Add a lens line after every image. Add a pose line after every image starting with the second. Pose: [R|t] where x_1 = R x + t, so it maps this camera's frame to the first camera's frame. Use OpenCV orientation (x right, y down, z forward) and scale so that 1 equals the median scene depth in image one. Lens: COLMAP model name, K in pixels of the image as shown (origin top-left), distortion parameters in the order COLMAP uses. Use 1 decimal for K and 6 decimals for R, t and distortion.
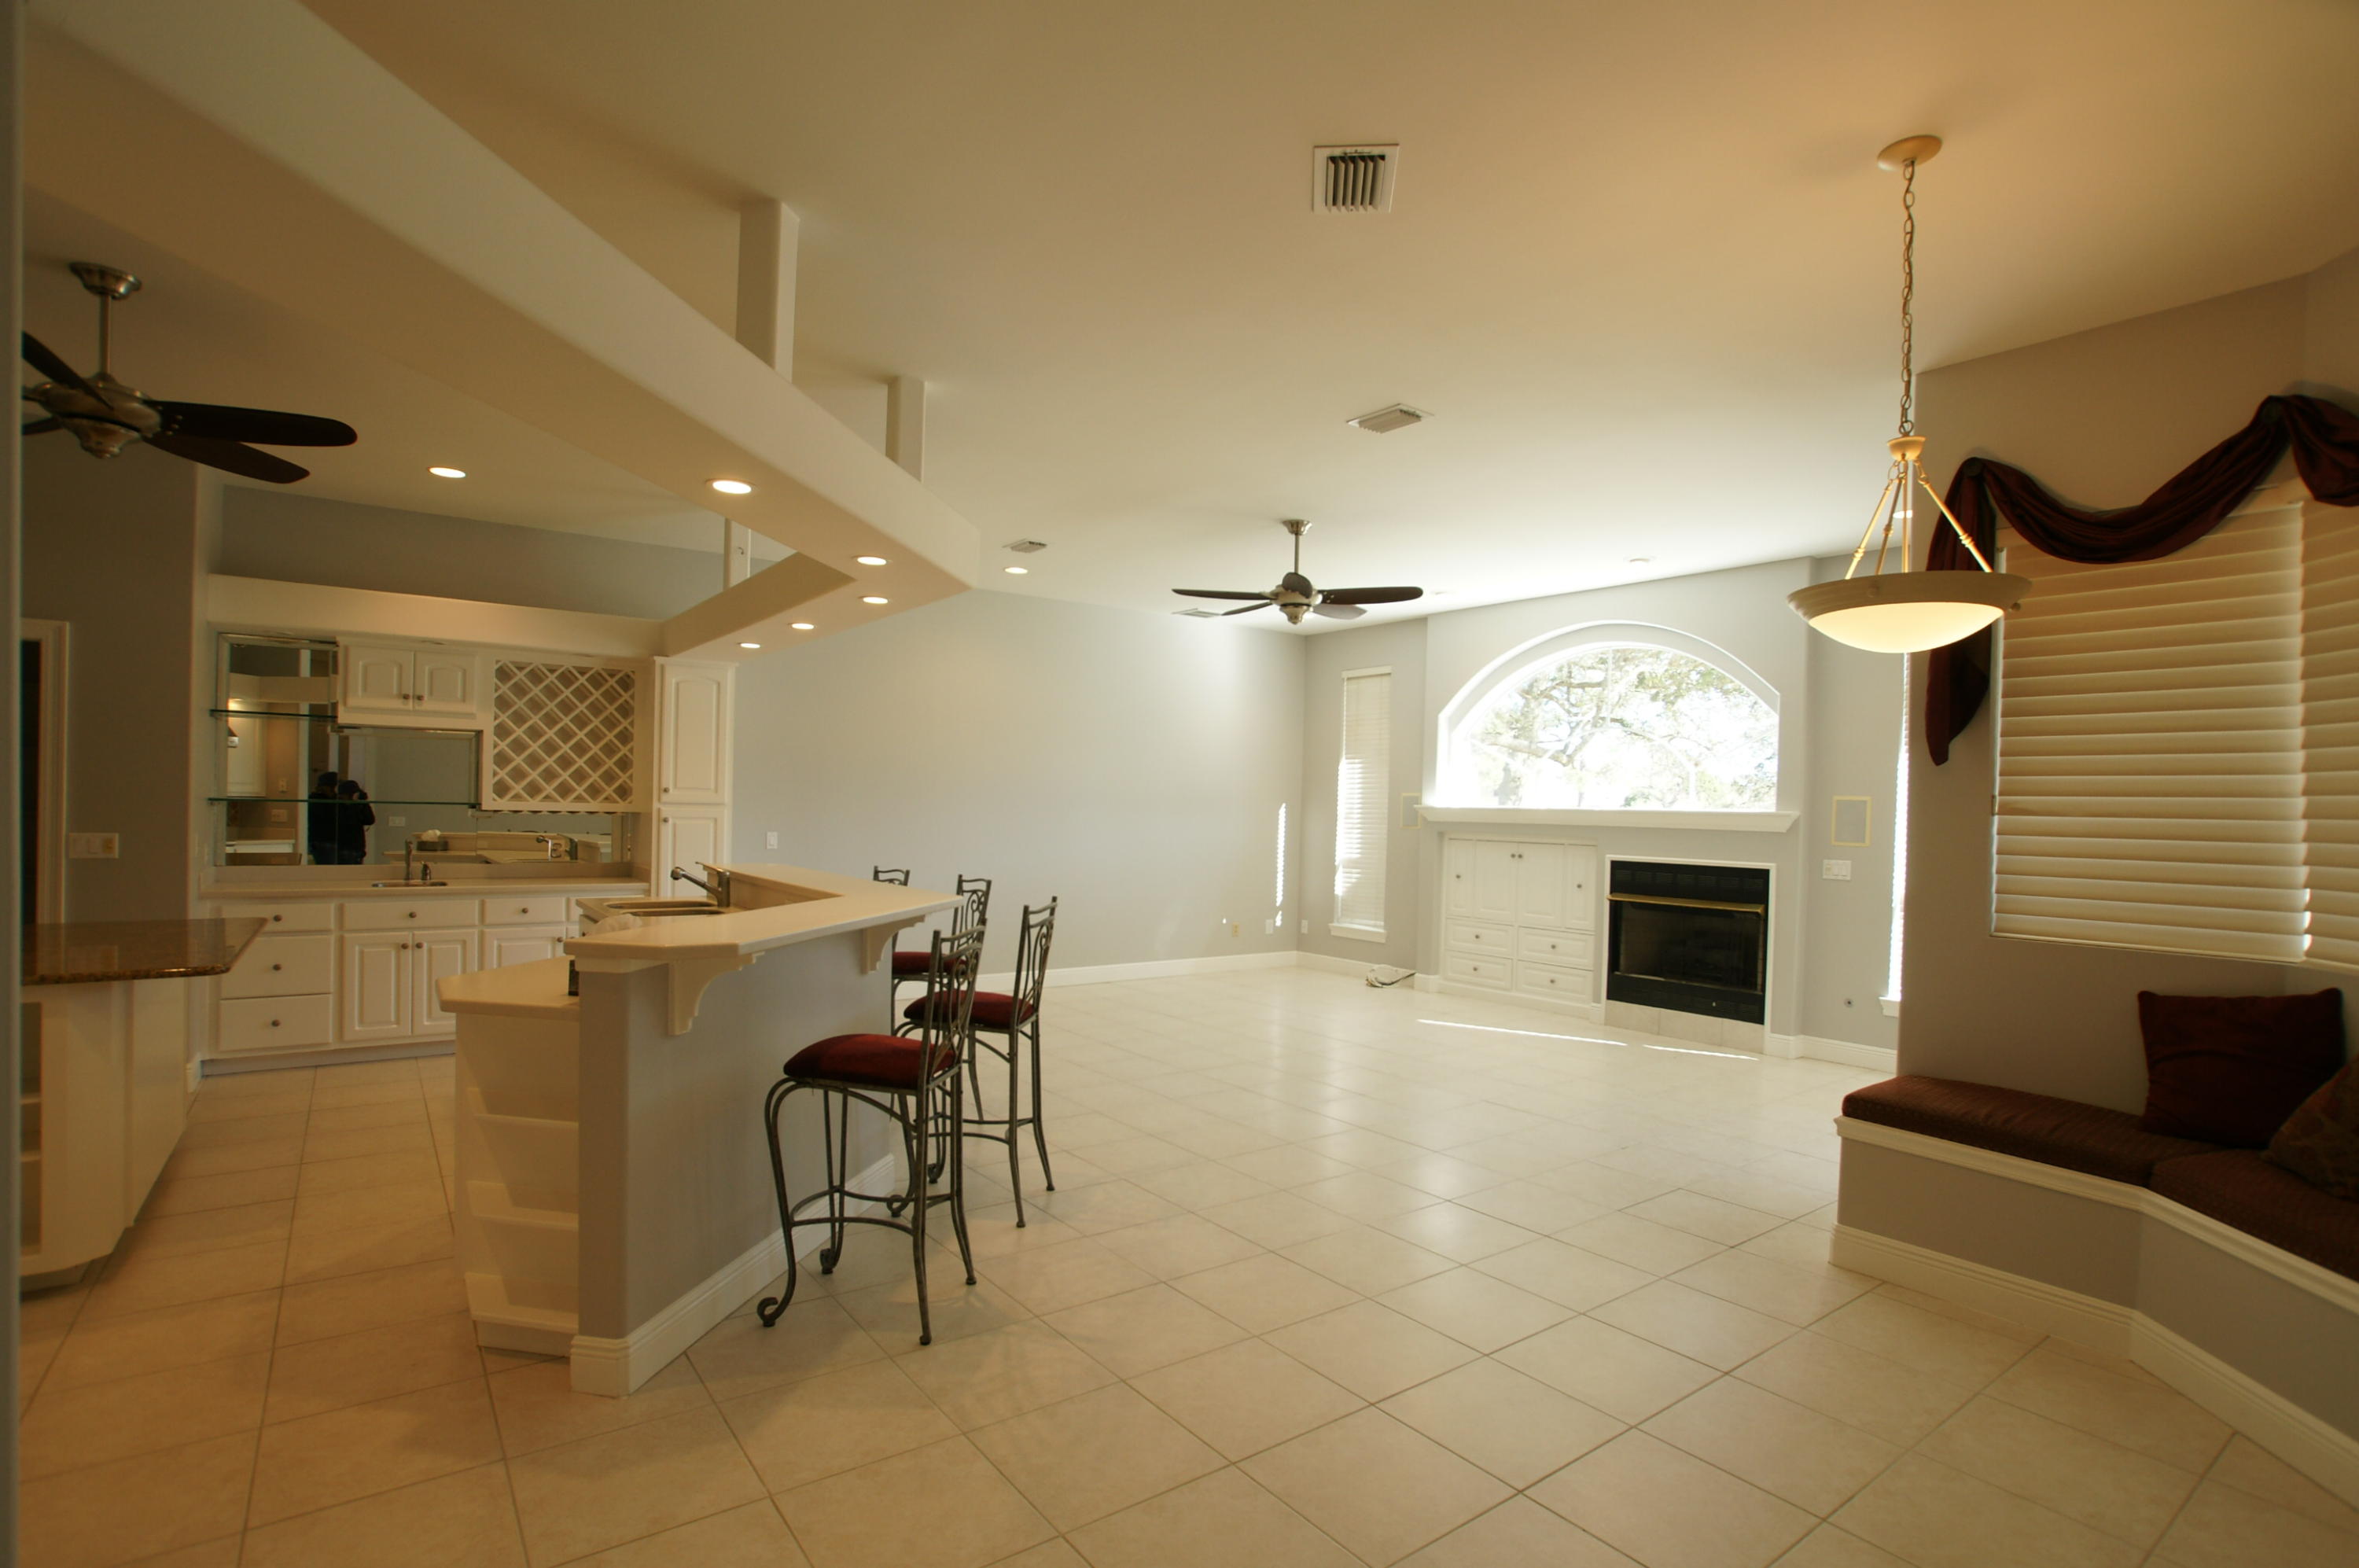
lens RADIAL K [[1114.5, 0, 1179.5], [0, 1114.5, 784.0], [0, 0, 1]] dist [-0.002217, -0.001176]
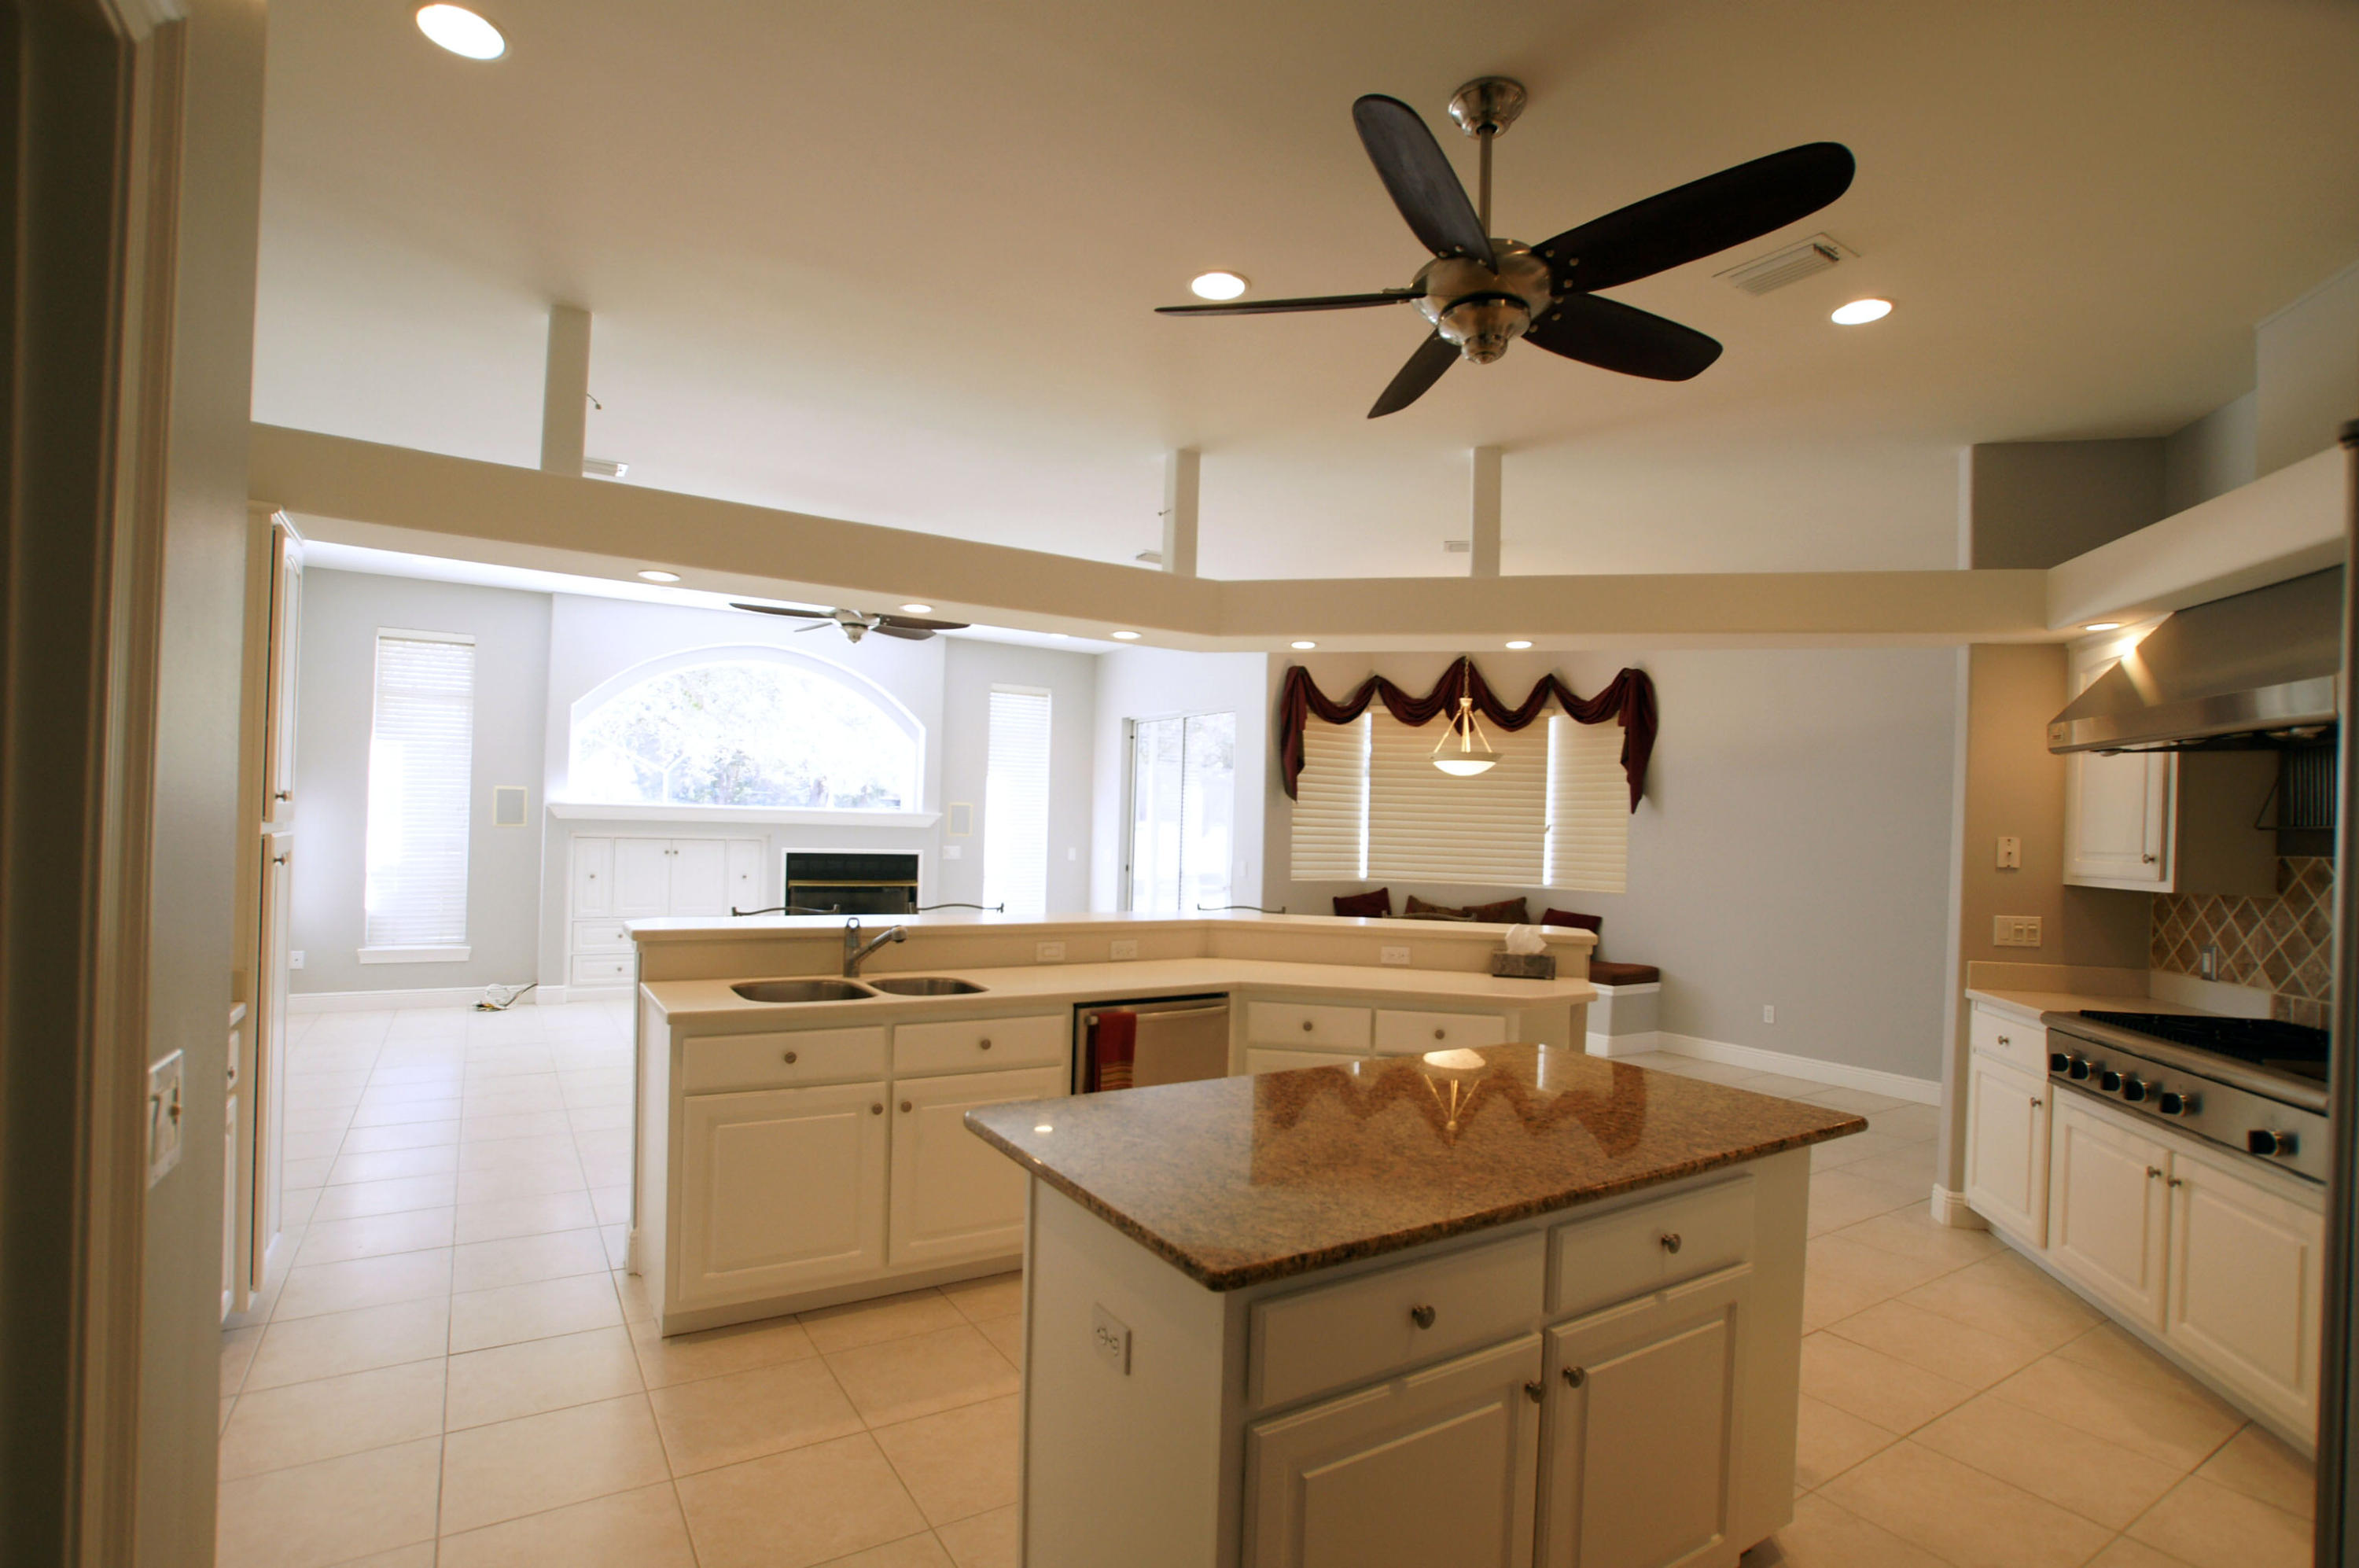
lens RADIAL K [[1114.5, 0, 1179.5], [0, 1114.5, 784.0], [0, 0, 1]] dist [-0.002217, -0.001176]
pose [[0.159581, 0.016529, 0.987046, -0.788139], [-0.046138, 0.998892, -0.009268, -0.012945], [-0.986106, -0.044061, 0.160167, 0.462025]]
